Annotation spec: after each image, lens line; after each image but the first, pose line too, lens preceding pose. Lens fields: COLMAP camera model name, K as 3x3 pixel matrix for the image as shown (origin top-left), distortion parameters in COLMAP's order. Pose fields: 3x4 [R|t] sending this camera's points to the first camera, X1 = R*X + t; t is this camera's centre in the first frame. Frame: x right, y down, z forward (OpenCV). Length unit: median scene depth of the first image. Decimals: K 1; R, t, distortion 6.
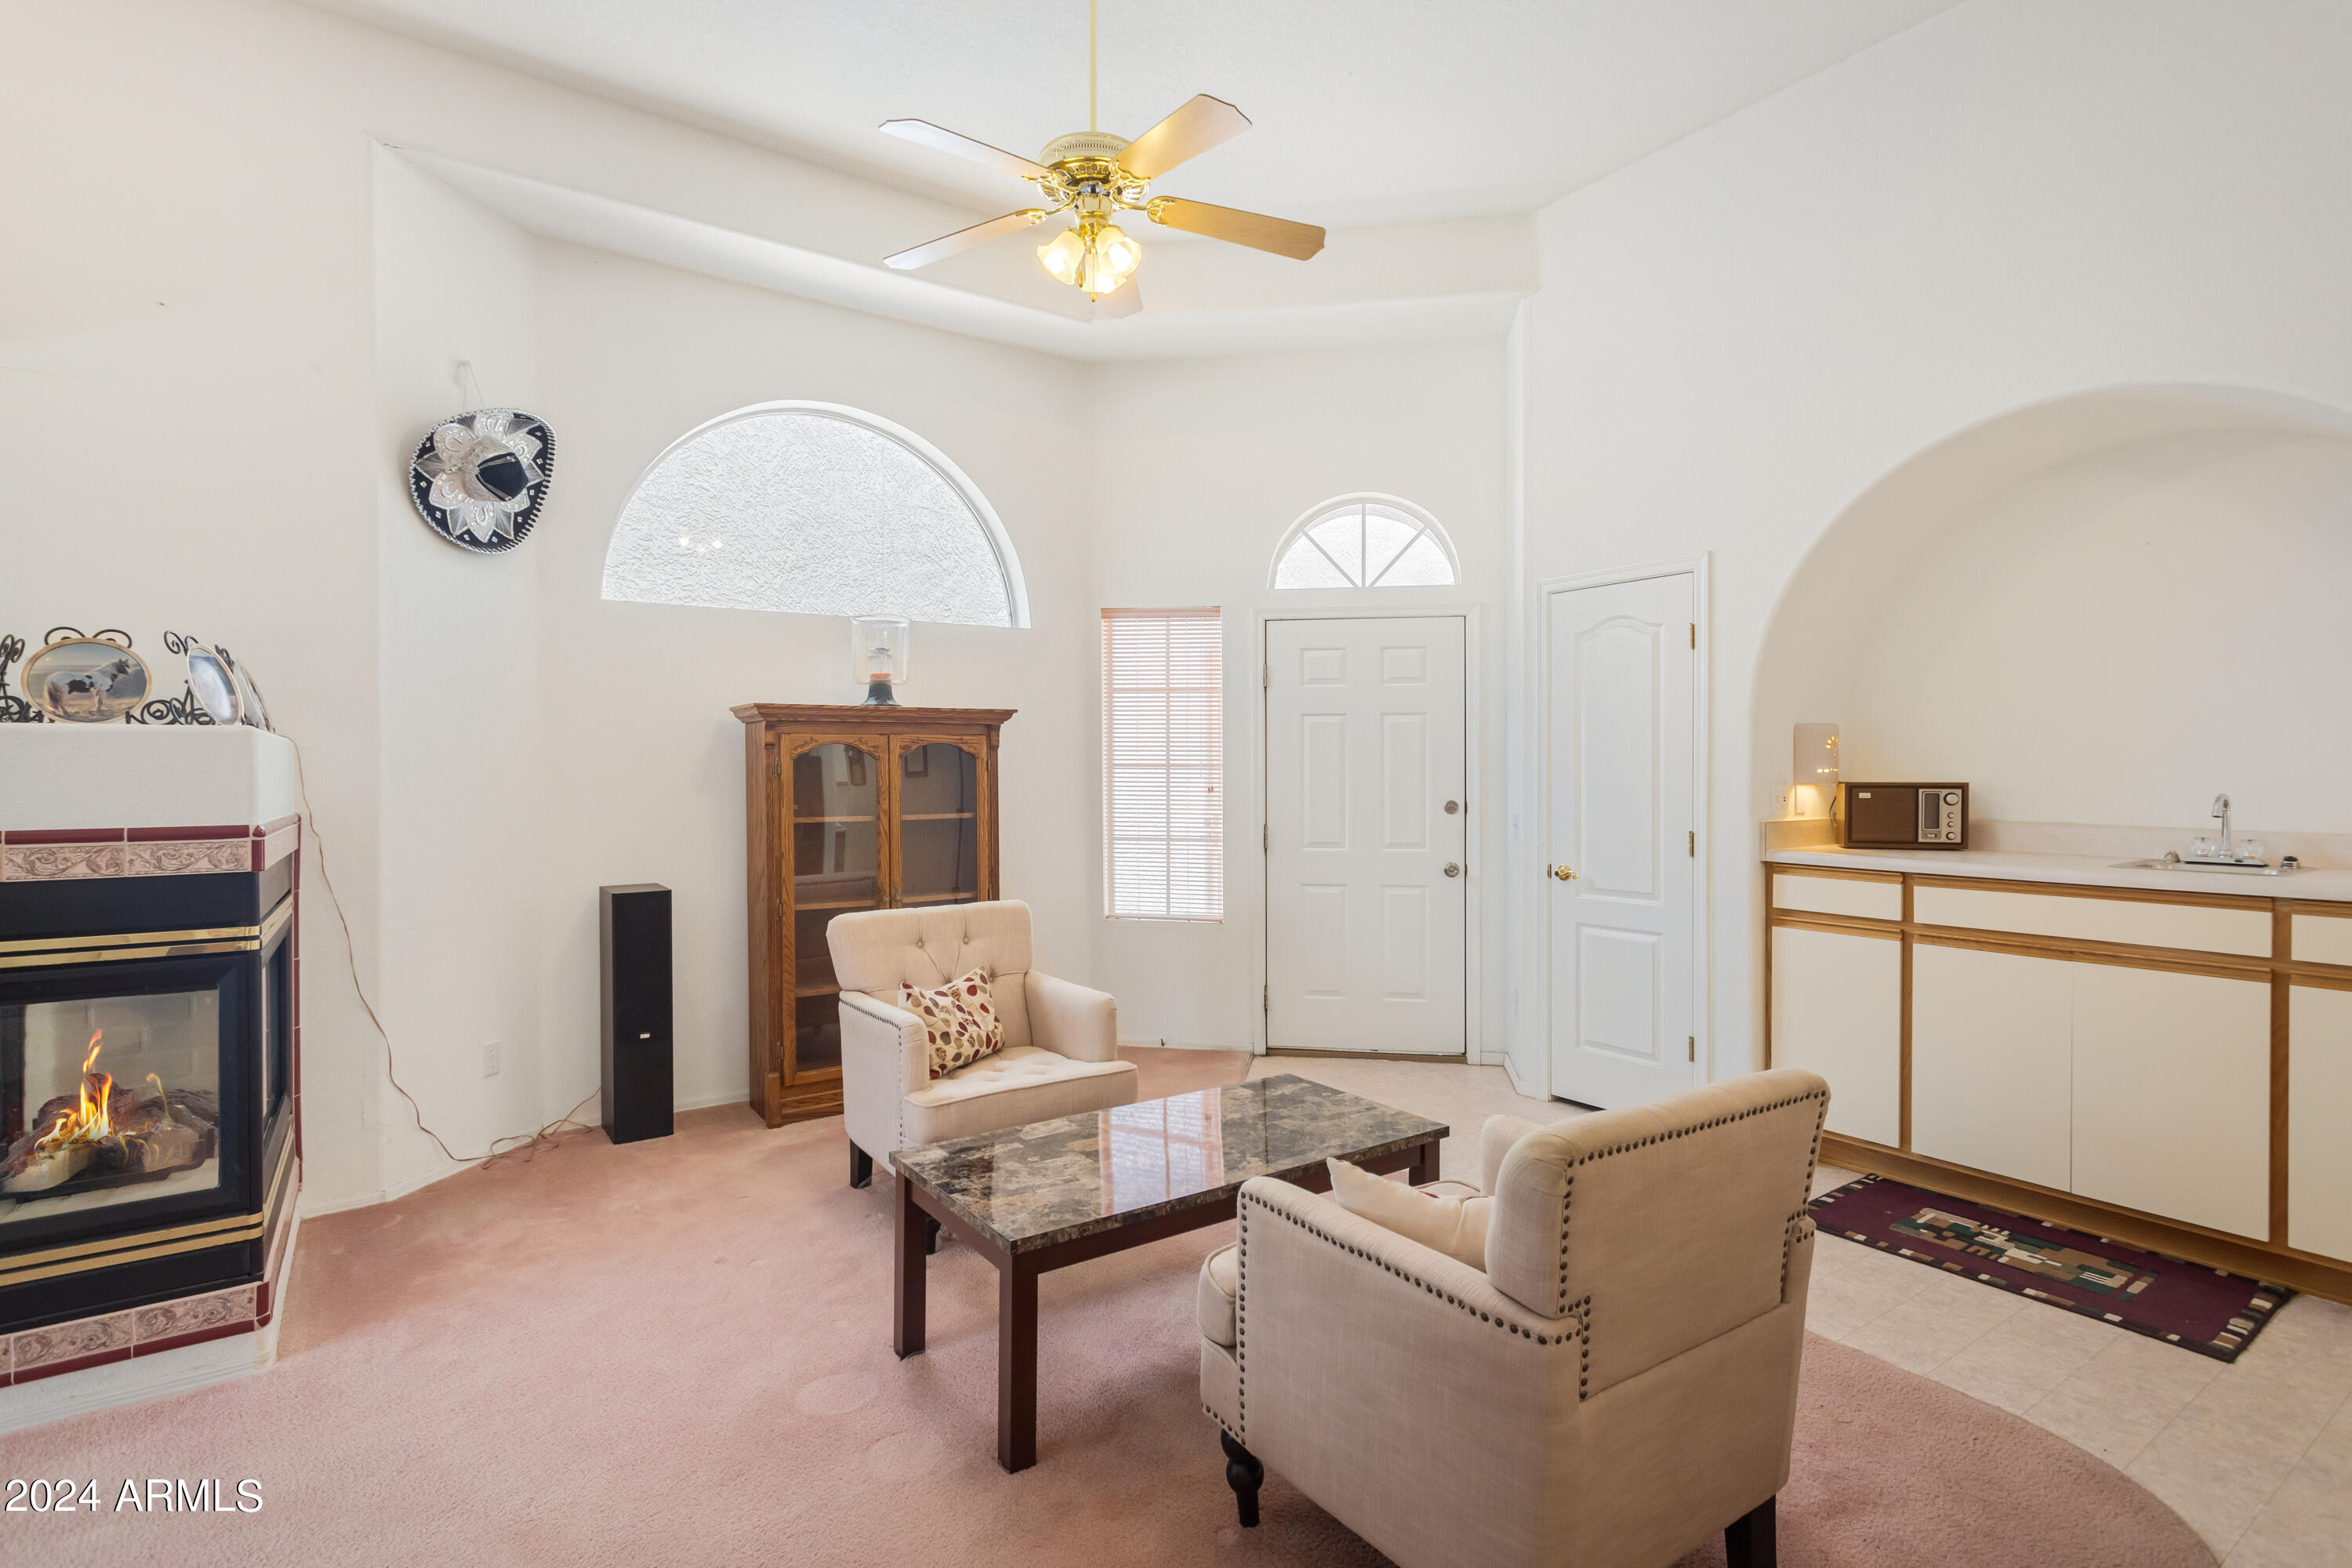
lens RADIAL K [[1117.8, 0, 1161.9], [0, 1117.8, 782.8], [0, 0, 1]] dist [0.001620, 0.001562]
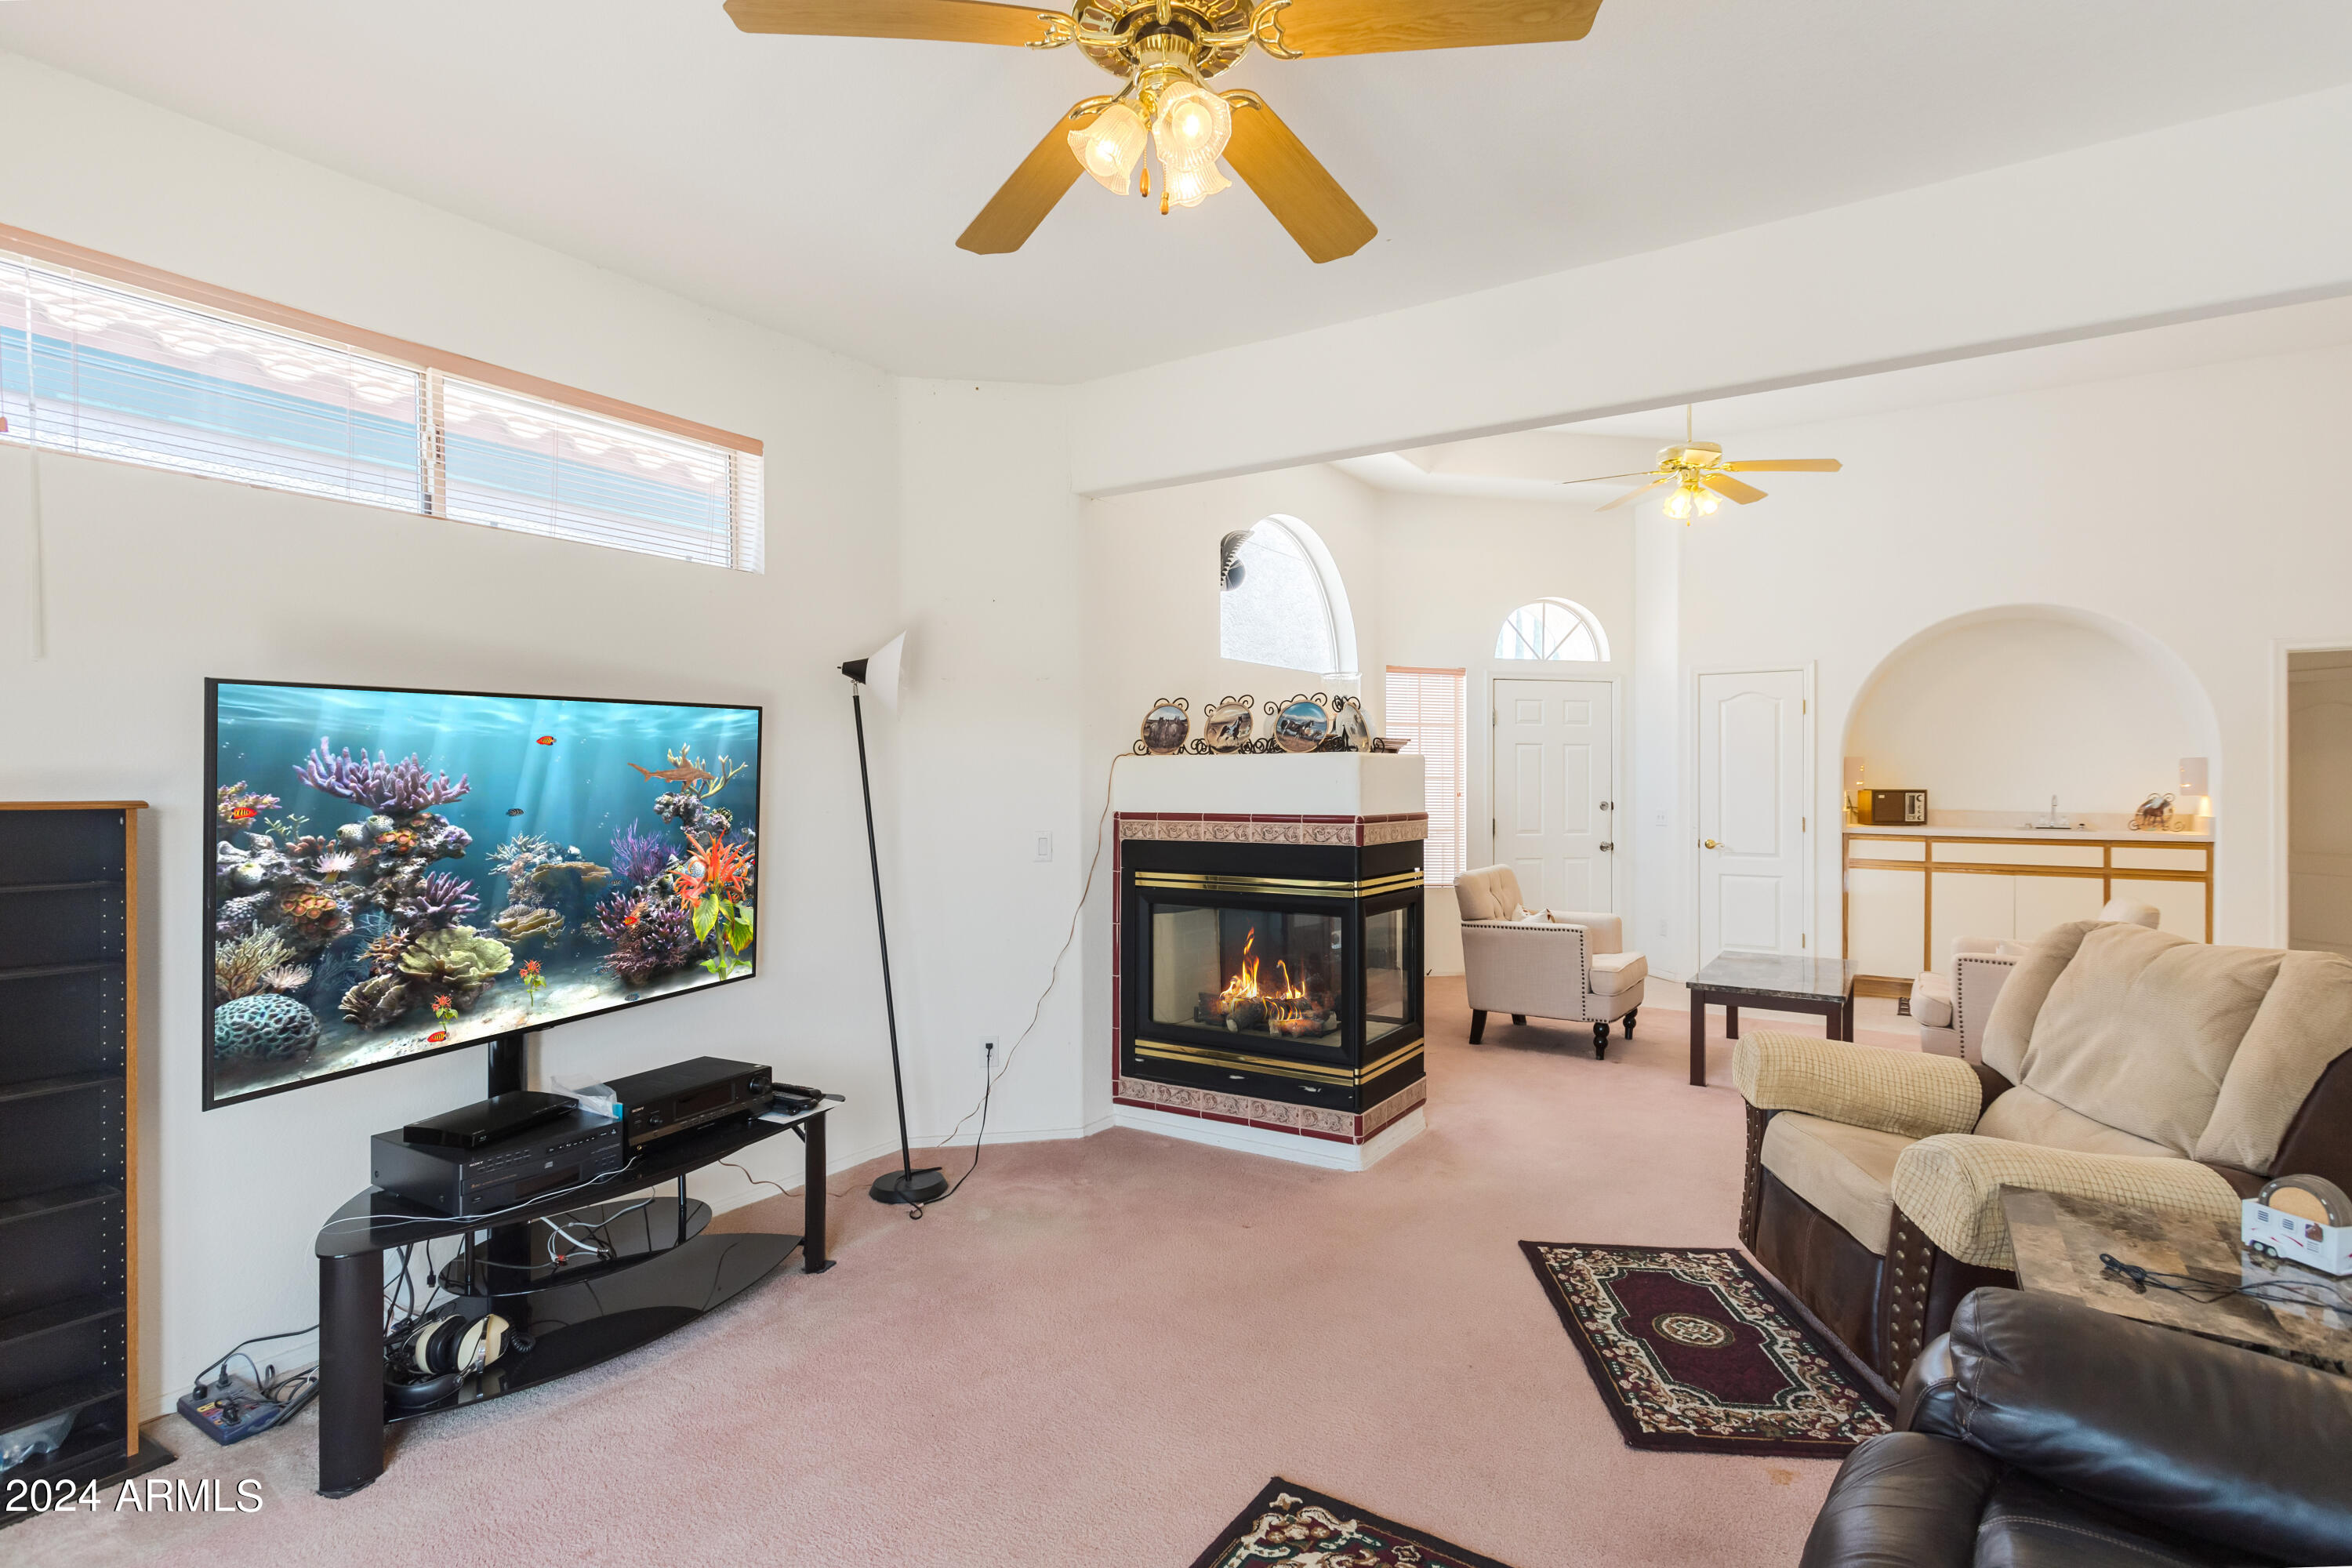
lens RADIAL K [[1117.8, 0, 1181.3], [0, 1117.8, 771.1], [0, 0, 1]] dist [0.001620, 0.001562]
pose [[0.927598, 0.008543, 0.373482, -1.146303], [-0.000958, 0.999790, -0.020491, 0.008281], [-0.373579, 0.018650, 0.927411, -0.285408]]
